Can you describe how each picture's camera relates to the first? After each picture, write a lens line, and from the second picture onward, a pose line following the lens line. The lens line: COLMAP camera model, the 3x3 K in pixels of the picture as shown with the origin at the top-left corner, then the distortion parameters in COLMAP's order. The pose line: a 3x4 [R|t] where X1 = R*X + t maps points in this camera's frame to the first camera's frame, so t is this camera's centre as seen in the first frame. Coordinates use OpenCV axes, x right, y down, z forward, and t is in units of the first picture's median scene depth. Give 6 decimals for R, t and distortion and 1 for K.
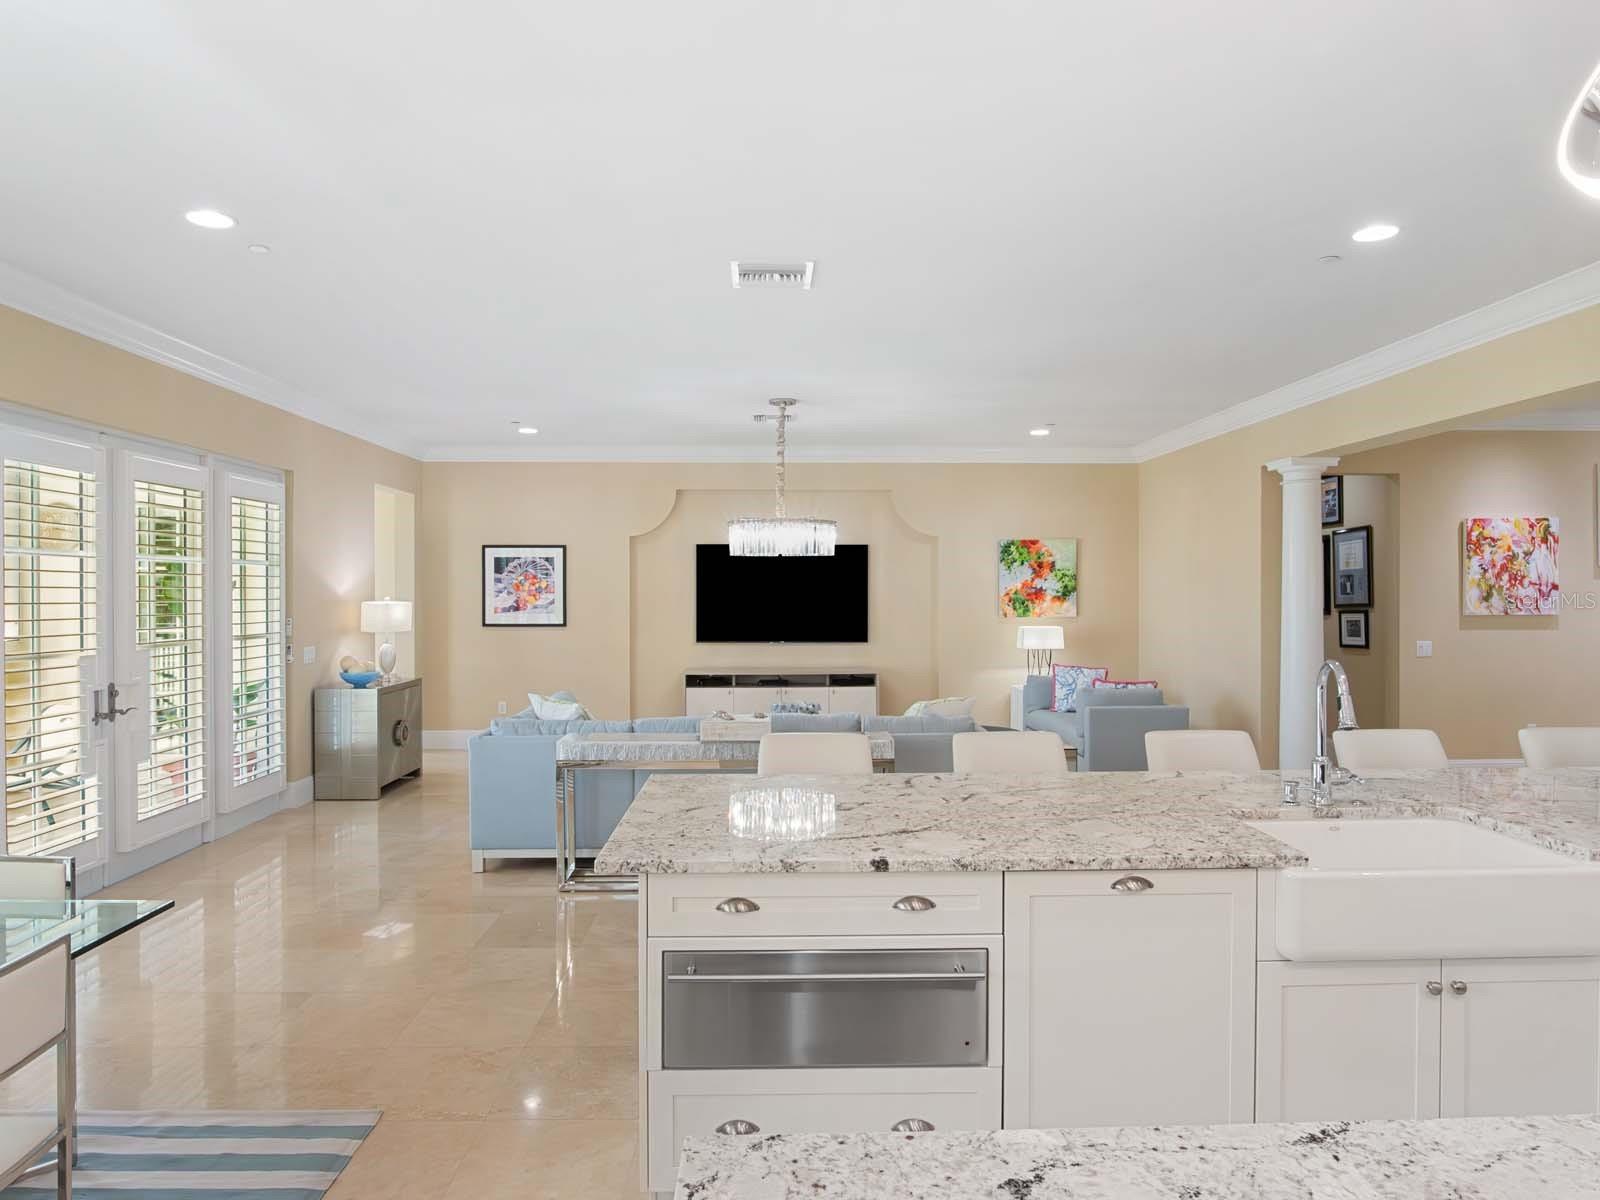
lens RADIAL K [[980.8, 0, 798.1], [0, 980.8, 603.9], [0, 0, 1]] dist [-0.018224, 0.001543]
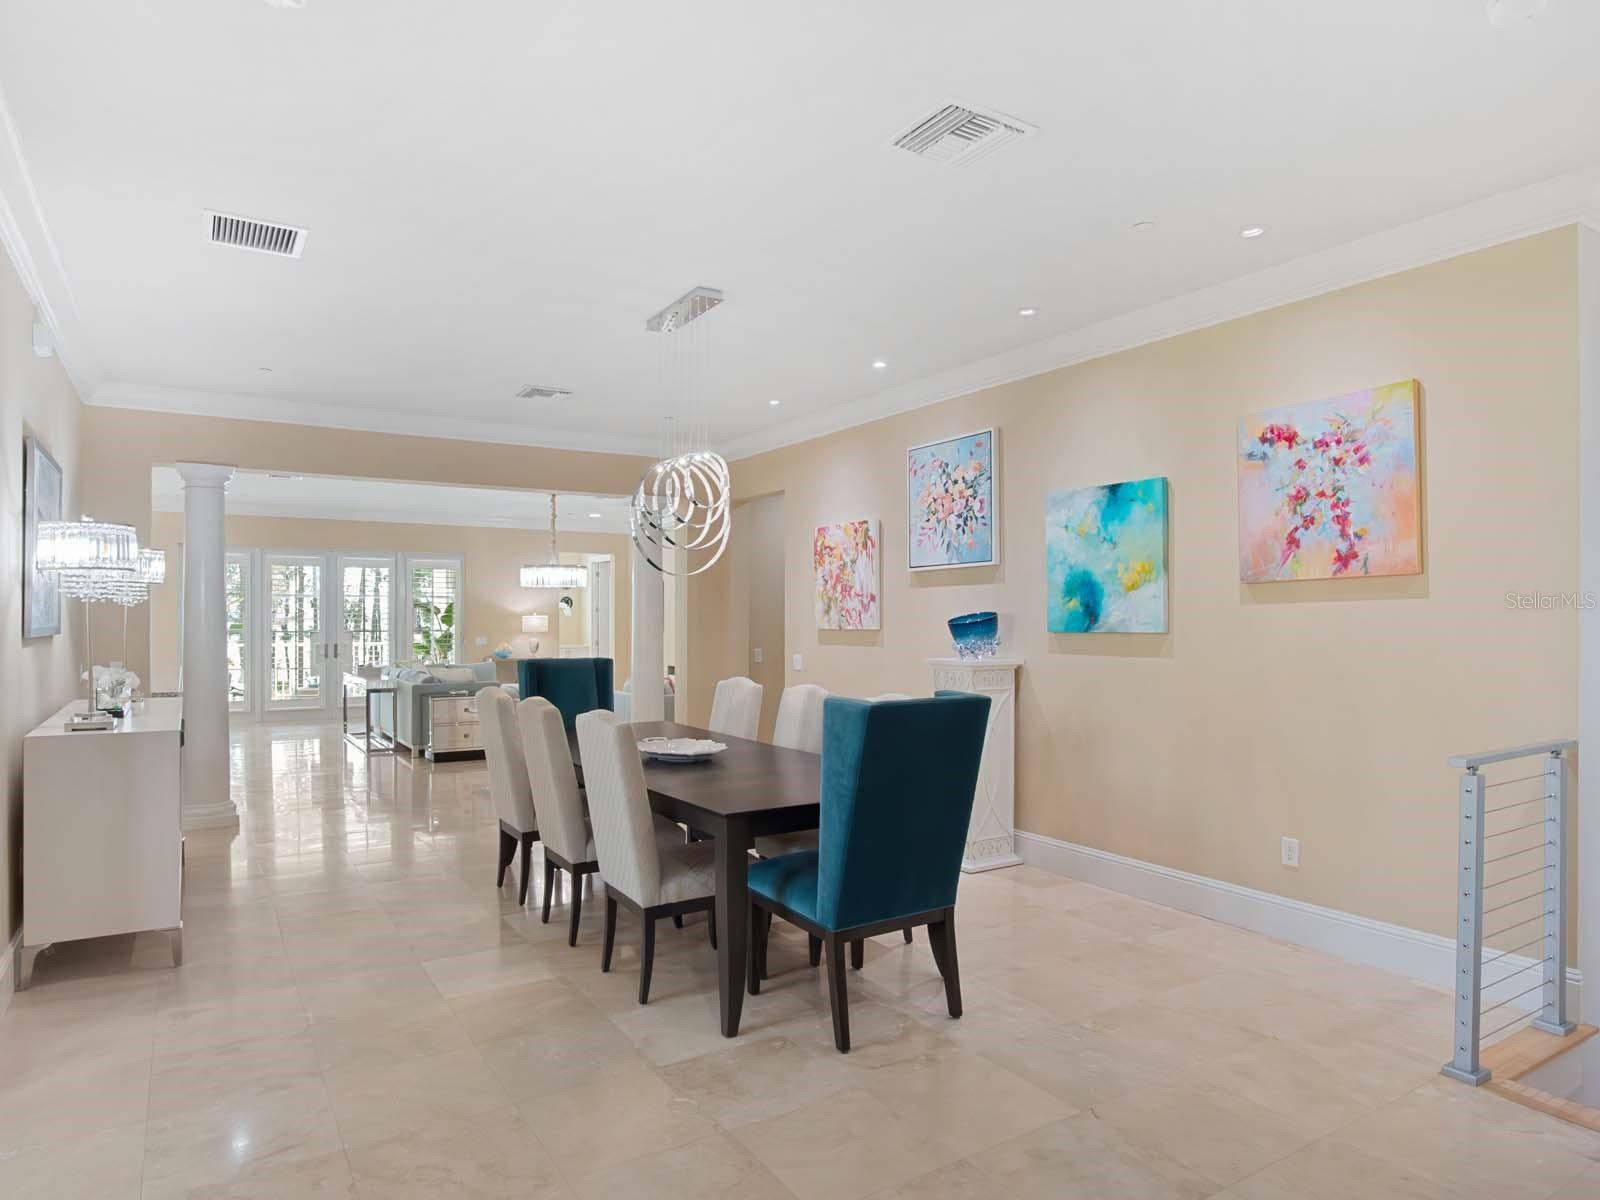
lens RADIAL K [[980.8, 0, 801.6], [0, 980.8, 615.0], [0, 0, 1]] dist [-0.018224, 0.001543]
pose [[0.517374, -0.001042, -0.855759, 1.508322], [0.001952, 0.999998, -0.000038, -0.002183], [0.855757, -0.001651, 0.517375, 0.485940]]
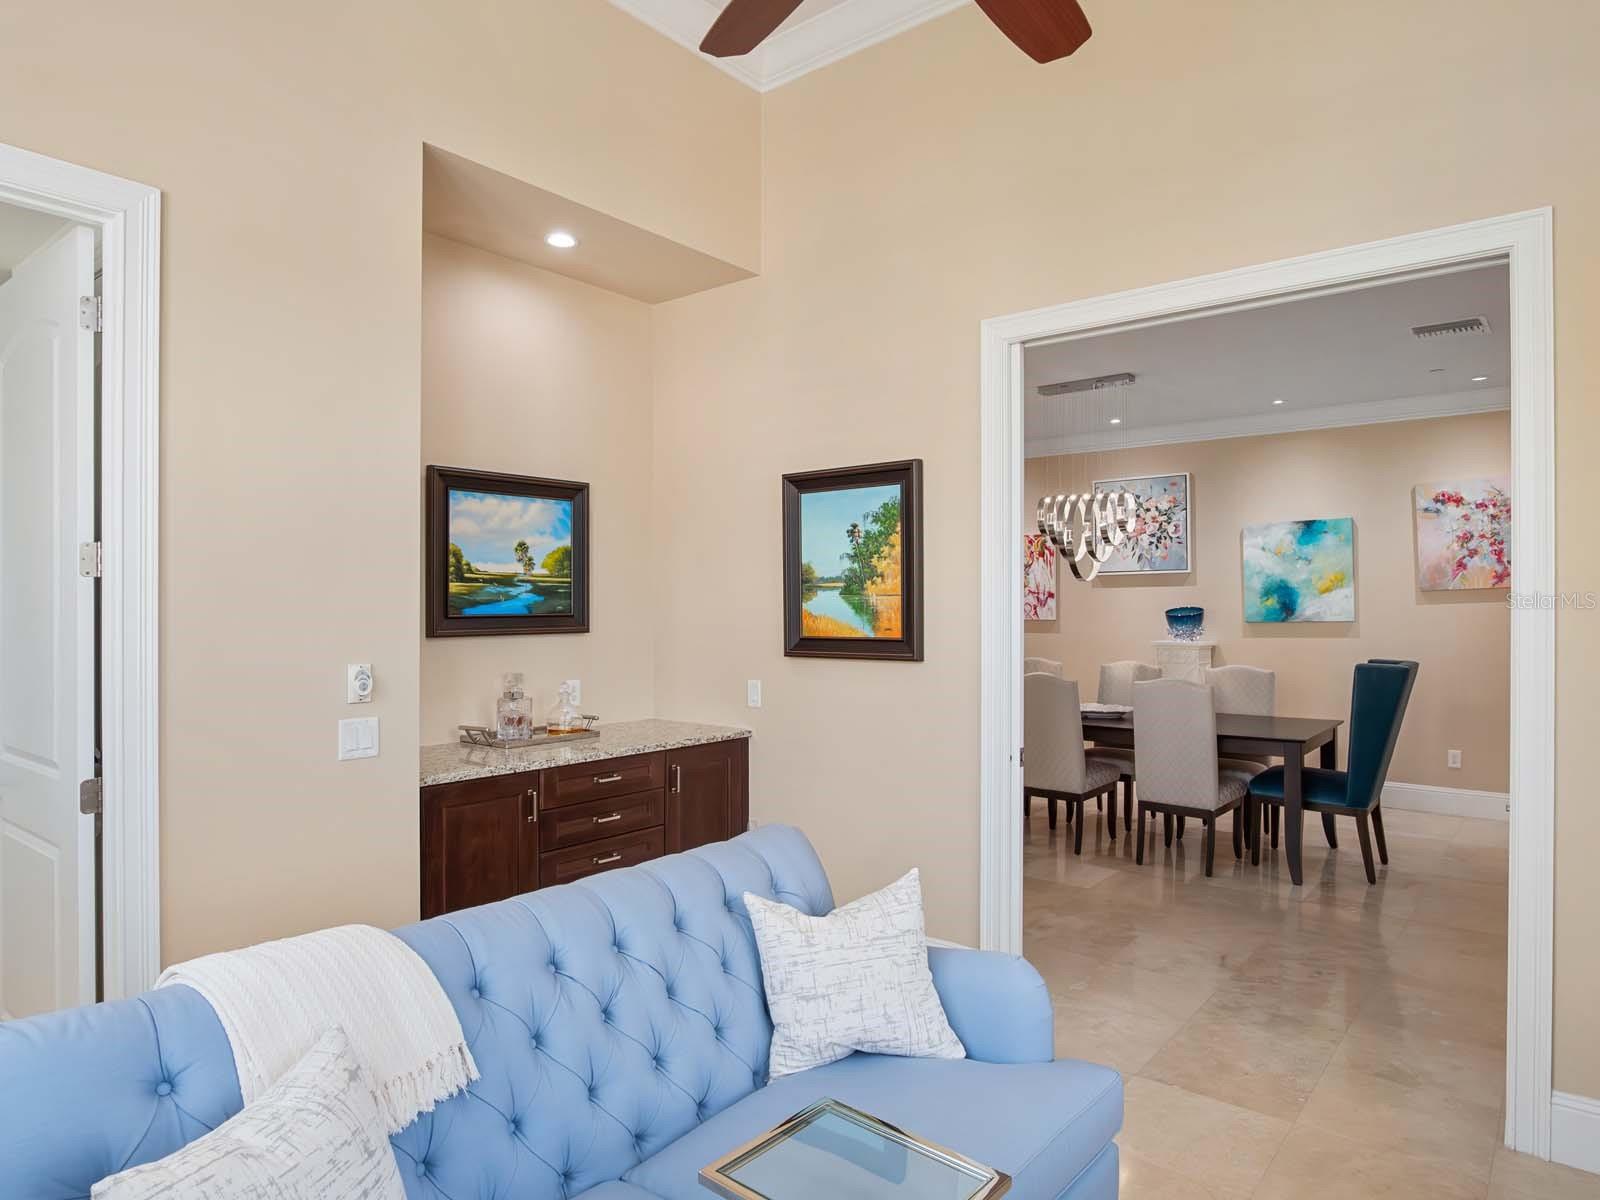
lens RADIAL K [[980.8, 0, 804.7], [0, 980.8, 585.8], [0, 0, 1]] dist [-0.018224, 0.001543]
pose [[0.767317, -0.011080, -0.641172, 1.289510], [0.000135, 0.999853, -0.017117, -0.008926], [0.641268, 0.013047, 0.767206, -0.052415]]
